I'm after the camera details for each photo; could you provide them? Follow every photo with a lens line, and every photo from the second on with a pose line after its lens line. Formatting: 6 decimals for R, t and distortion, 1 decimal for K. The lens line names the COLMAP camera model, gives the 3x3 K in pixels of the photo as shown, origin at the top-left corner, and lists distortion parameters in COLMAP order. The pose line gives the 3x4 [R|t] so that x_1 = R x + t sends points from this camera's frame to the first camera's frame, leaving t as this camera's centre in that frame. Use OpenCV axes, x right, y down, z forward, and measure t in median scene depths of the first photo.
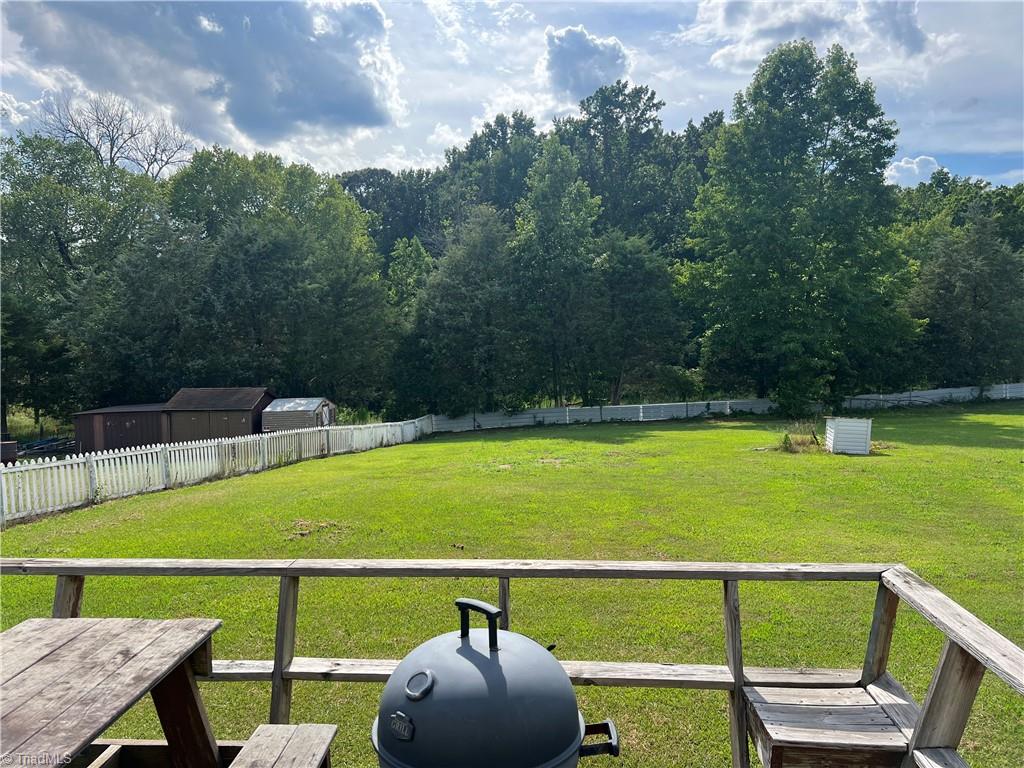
lens RADIAL K [[779.7, 0, 512.0], [0, 779.7, 384.0], [0, 0, 1]] dist [0.115335, -0.130413]
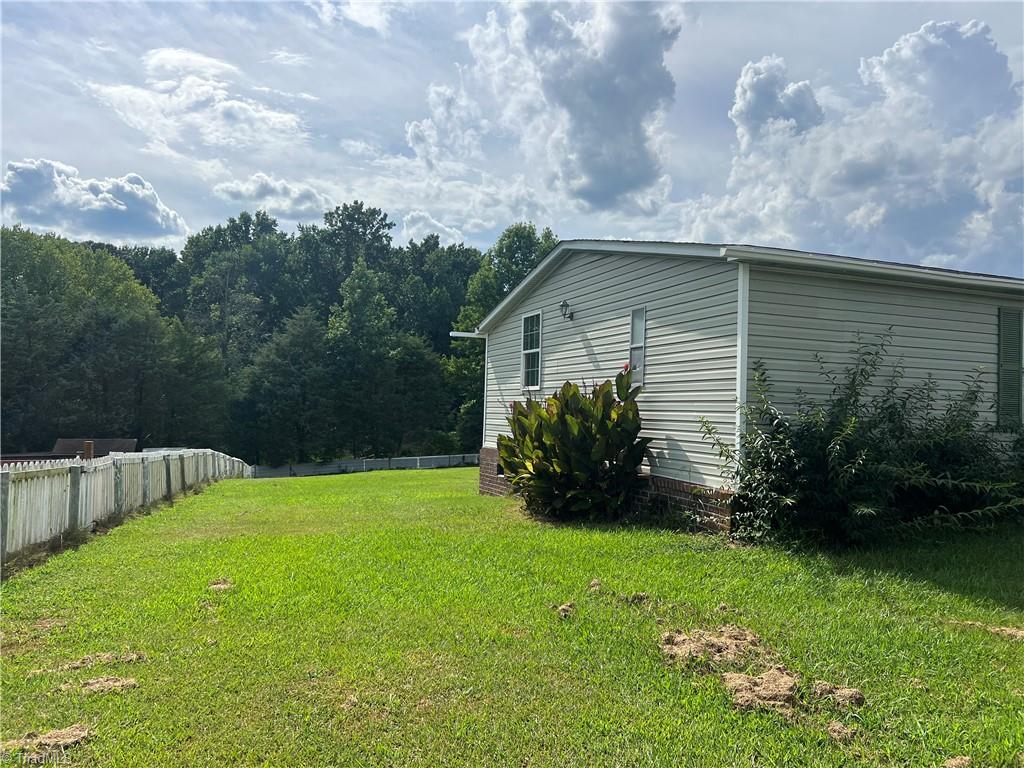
lens RADIAL K [[779.7, 0, 512.0], [0, 779.7, 384.0], [0, 0, 1]] dist [0.115335, -0.130413]
pose [[0.920027, 0.040457, 0.389762, -0.231416], [0.002091, 0.994135, -0.108127, 0.049663], [-0.391850, 0.100294, 0.914546, -0.350478]]
